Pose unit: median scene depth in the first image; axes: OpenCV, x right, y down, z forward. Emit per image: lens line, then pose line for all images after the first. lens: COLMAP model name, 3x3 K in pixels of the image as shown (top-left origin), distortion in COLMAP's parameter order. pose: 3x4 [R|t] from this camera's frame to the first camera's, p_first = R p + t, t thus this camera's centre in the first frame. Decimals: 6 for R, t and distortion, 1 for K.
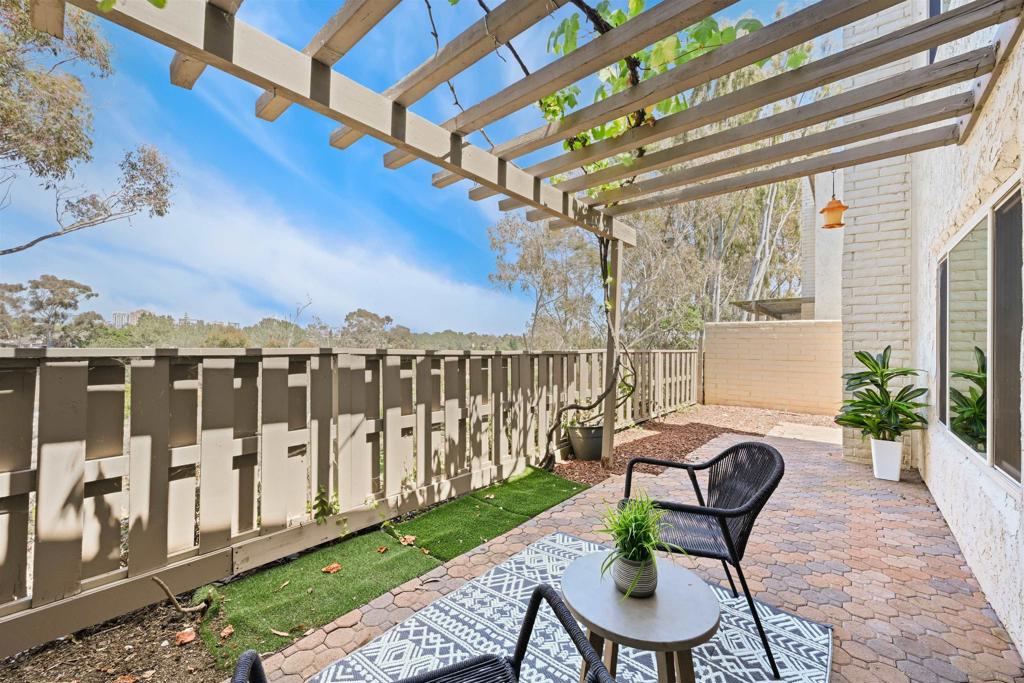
lens RADIAL K [[404.3, 0, 519.7], [0, 404.3, 338.3], [0, 0, 1]] dist [-0.000250, 0.000074]
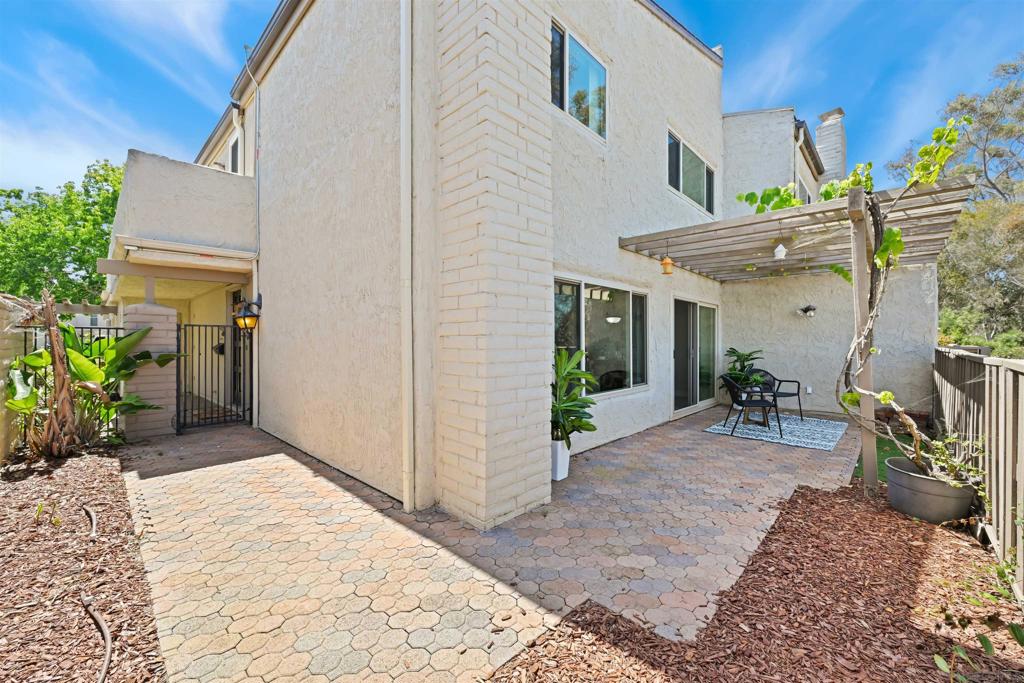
lens RADIAL K [[399.7, 0, 516.6], [0, 399.7, 347.3], [0, 0, 1]] dist [-0.000548, -0.000017]
pose [[-0.997062, -0.013979, 0.075314, 0.975235], [-0.014515, 0.999873, -0.006572, 0.035255], [-0.075212, -0.007645, -0.997138, 2.072872]]
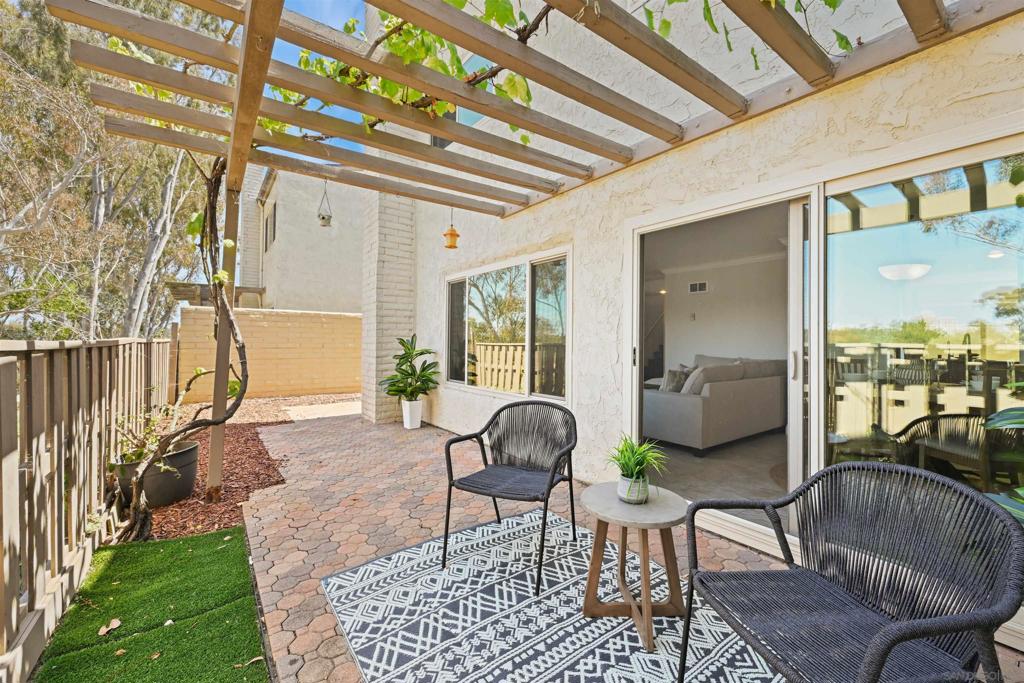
lens RADIAL K [[409.8, 0, 512.6], [0, 409.8, 328.5], [0, 0, 1]] dist [-0.013671, -0.000007]
pose [[0.240508, 0.016630, 0.970505, -0.403890], [-0.019599, 0.999733, -0.012274, 0.011011], [-0.970449, -0.016069, 0.240770, 0.347033]]
